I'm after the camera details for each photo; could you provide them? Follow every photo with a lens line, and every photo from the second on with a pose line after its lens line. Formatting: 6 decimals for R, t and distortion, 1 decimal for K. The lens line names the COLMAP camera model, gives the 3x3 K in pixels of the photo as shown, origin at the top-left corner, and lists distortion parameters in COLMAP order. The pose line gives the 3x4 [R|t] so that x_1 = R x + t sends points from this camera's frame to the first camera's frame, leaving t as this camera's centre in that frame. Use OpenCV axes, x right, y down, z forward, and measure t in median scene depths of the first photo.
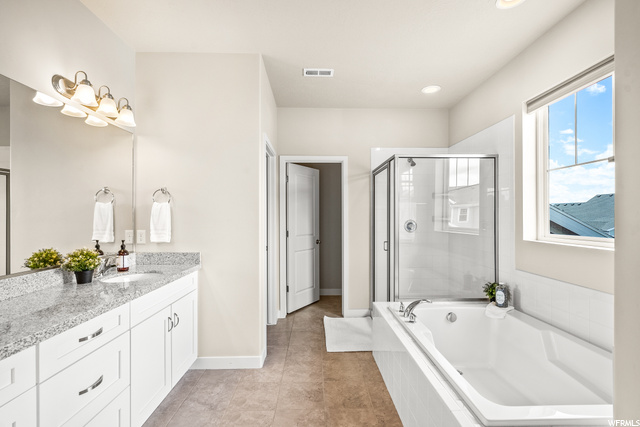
lens RADIAL K [[292.4, 0, 319.5], [0, 292.4, 216.1], [0, 0, 1]] dist [0.000532, 0.000028]
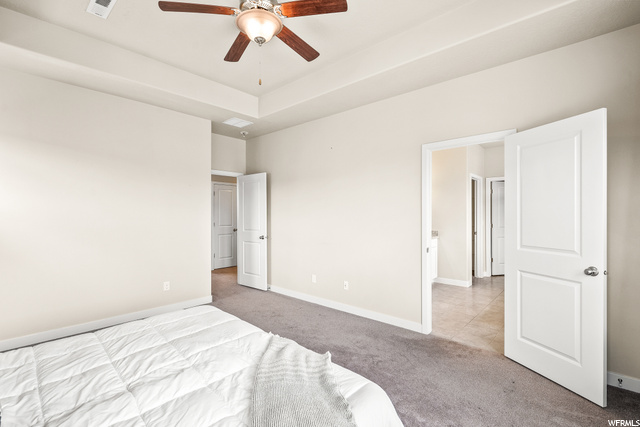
lens RADIAL K [[292.4, 0, 318.8], [0, 292.4, 214.2], [0, 0, 1]] dist [0.000532, 0.000028]
pose [[0.729301, 0.002421, -0.684189, 0.298321], [-0.000368, 0.999995, 0.003146, -0.005595], [0.684193, -0.002042, 0.729298, -0.823671]]
